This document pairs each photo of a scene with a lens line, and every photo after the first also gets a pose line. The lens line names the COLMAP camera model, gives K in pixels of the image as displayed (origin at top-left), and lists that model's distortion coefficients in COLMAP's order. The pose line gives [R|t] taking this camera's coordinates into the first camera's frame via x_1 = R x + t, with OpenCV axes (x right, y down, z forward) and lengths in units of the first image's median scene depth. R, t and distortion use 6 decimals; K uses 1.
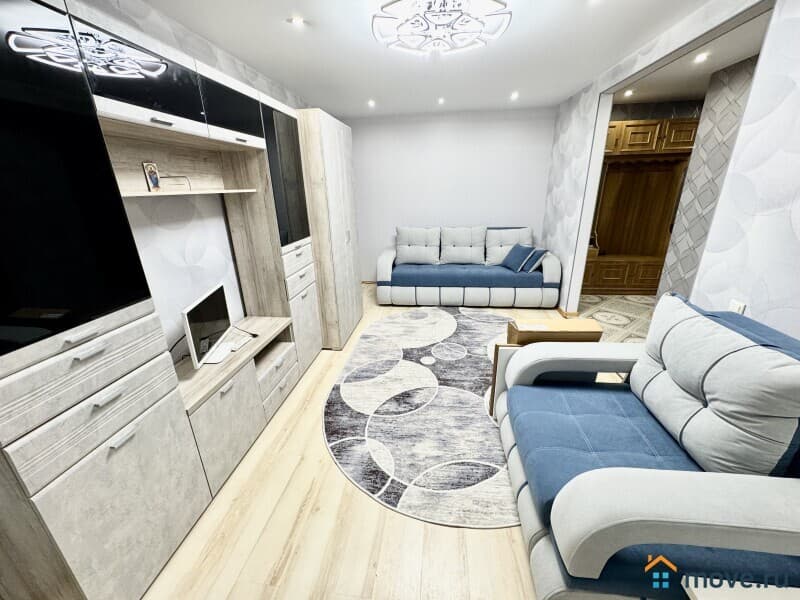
lens RADIAL K [[317.5, 0, 400.0], [0, 317.5, 300.0], [0, 0, 1]] dist [-0.001786, -0.000191]
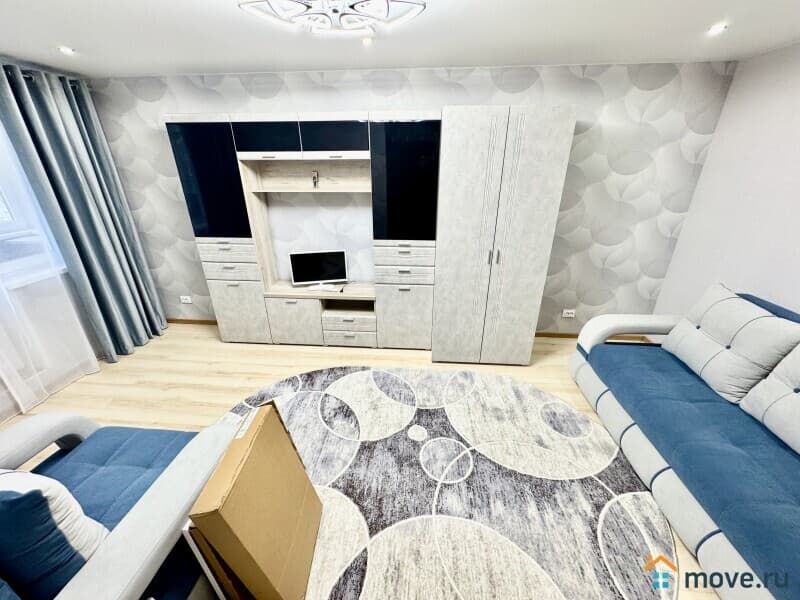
lens RADIAL K [[317.5, 0, 400.0], [0, 317.5, 300.0], [0, 0, 1]] dist [-0.001786, -0.000191]
pose [[0.049939, 0.428331, -0.902241, 0.793606], [-0.337819, 0.857367, 0.388330, -0.456462], [0.939885, 0.285401, 0.187514, 0.900898]]
